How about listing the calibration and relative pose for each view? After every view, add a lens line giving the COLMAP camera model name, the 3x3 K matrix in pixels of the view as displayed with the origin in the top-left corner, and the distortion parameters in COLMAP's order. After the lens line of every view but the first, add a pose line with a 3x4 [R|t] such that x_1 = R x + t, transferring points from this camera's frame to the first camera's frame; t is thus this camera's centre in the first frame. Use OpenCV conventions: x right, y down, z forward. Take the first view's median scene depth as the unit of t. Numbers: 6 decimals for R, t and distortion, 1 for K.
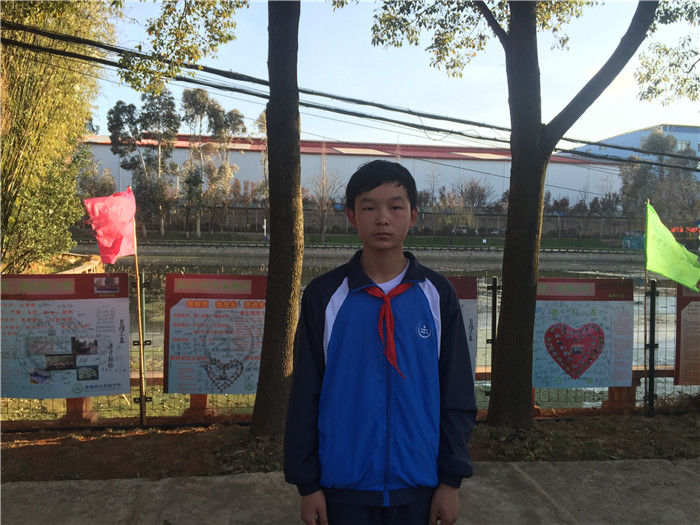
lens RADIAL K [[608.5, 0, 350.6], [0, 608.5, 258.5], [0, 0, 1]] dist [0.122362, -0.184512]
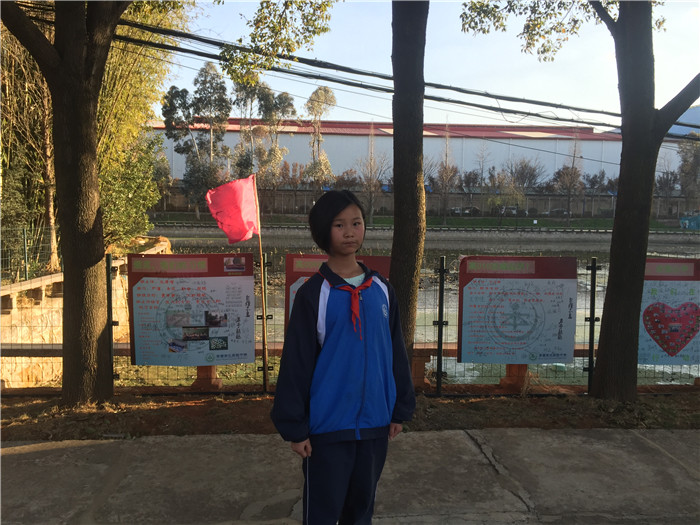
lens RADIAL K [[608.5, 0, 350.6], [0, 608.5, 258.5], [0, 0, 1]] dist [0.122362, -0.184512]
pose [[0.997660, 0.000884, -0.068361, -0.098954], [0.001203, 0.999535, 0.030474, -0.000388], [0.068356, -0.030485, 0.997195, -0.063943]]
